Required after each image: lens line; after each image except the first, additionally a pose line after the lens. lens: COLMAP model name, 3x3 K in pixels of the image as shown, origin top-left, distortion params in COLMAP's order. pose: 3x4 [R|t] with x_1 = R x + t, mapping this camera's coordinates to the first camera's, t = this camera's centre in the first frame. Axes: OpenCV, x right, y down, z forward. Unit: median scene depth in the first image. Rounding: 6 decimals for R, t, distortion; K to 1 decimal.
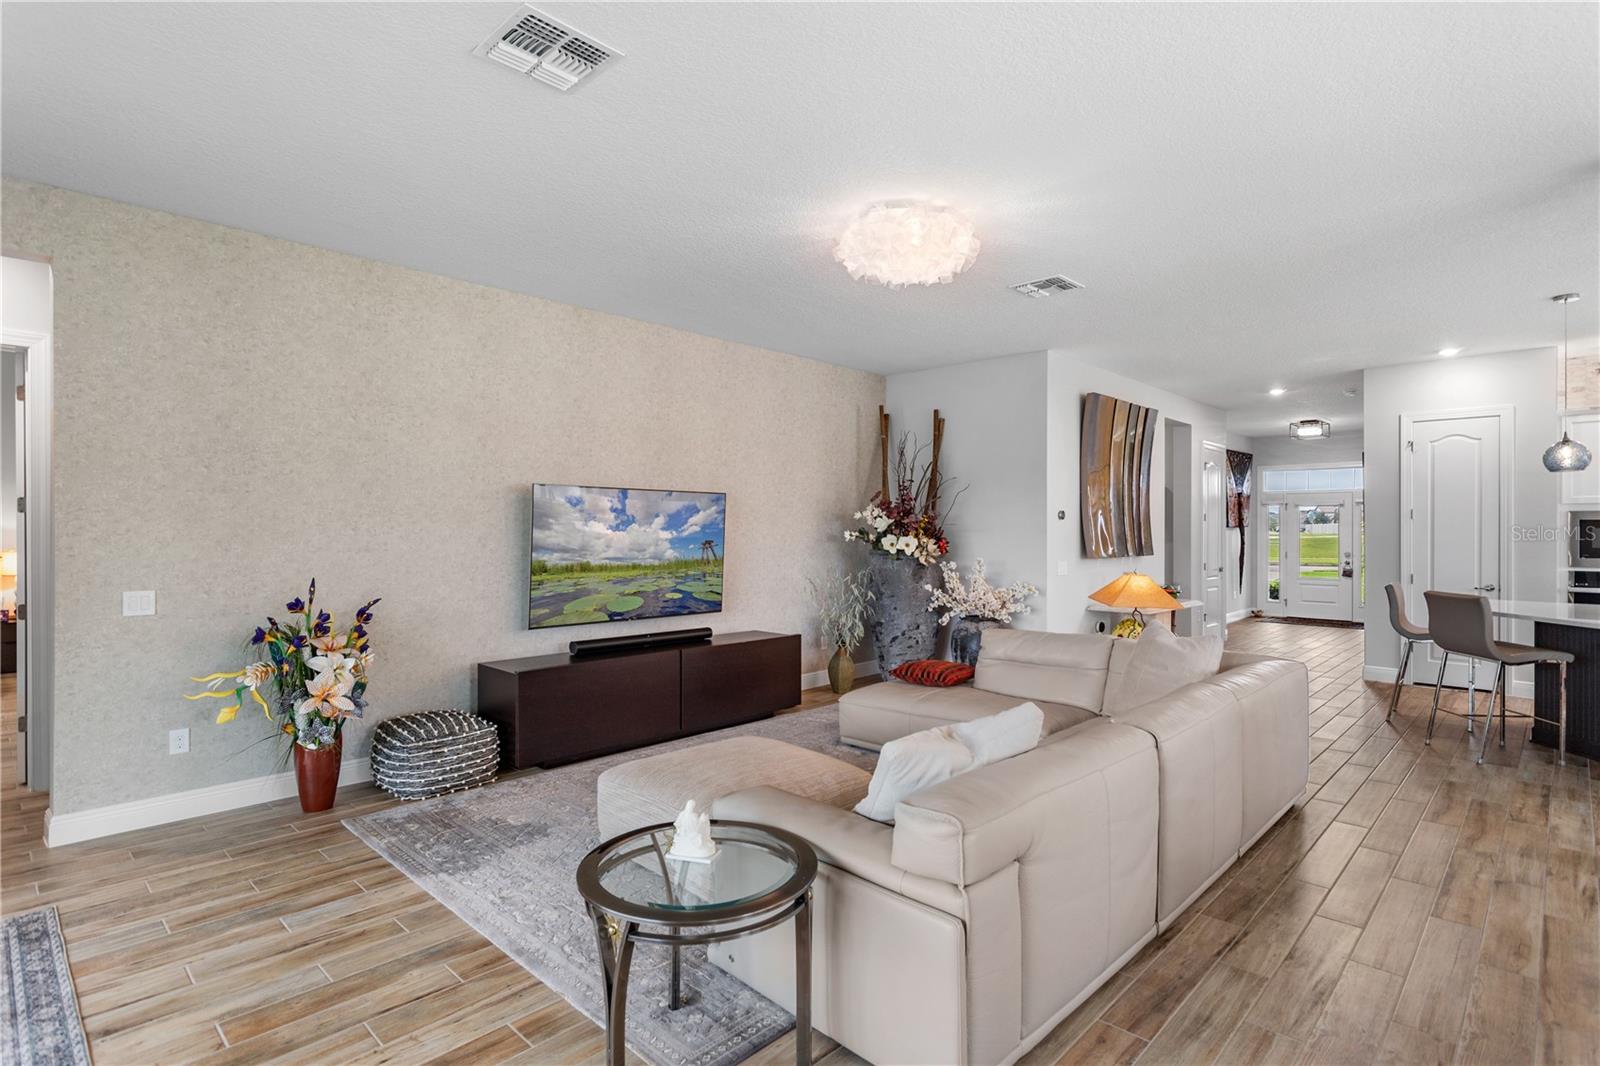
lens RADIAL K [[807.7, 0, 806.2], [0, 807.7, 530.6], [0, 0, 1]] dist [-0.009135, 0.007102]
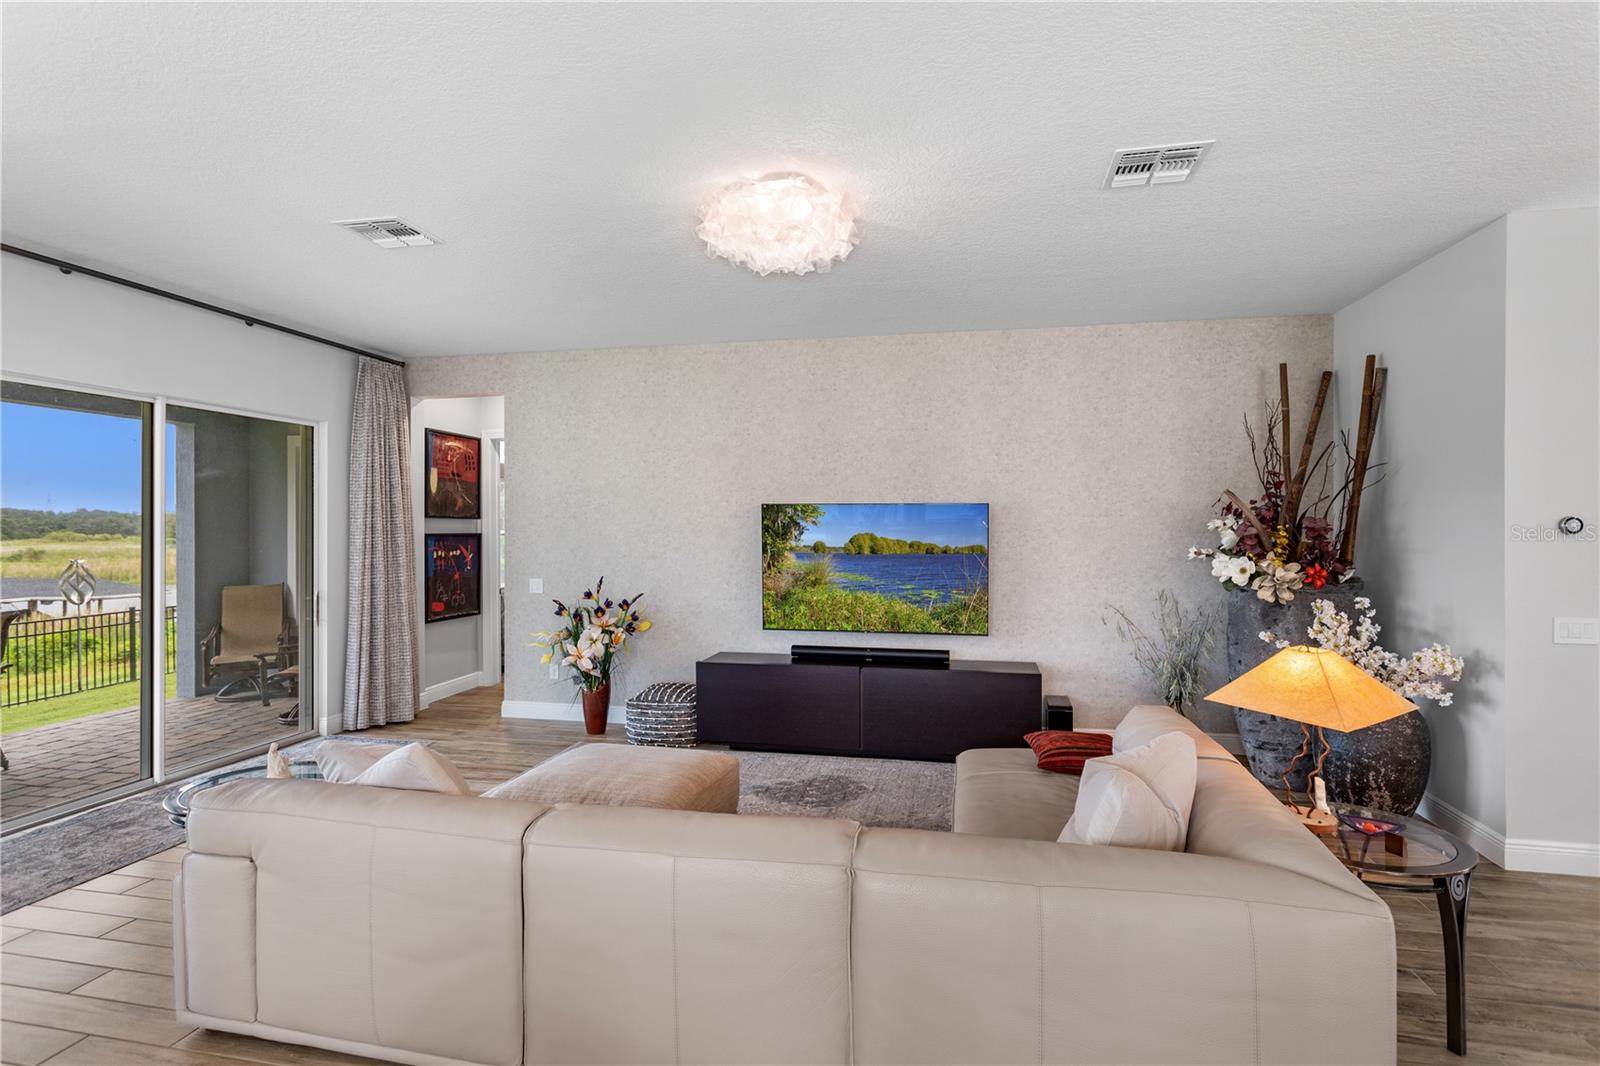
lens RADIAL K [[807.7, 0, 799.0], [0, 807.7, 525.3], [0, 0, 1]] dist [-0.009135, 0.007102]
pose [[0.522391, -0.004361, -0.852695, 0.662674], [0.000042, 0.999987, -0.005088, -0.021185], [0.852706, 0.002622, 0.522385, 0.427932]]
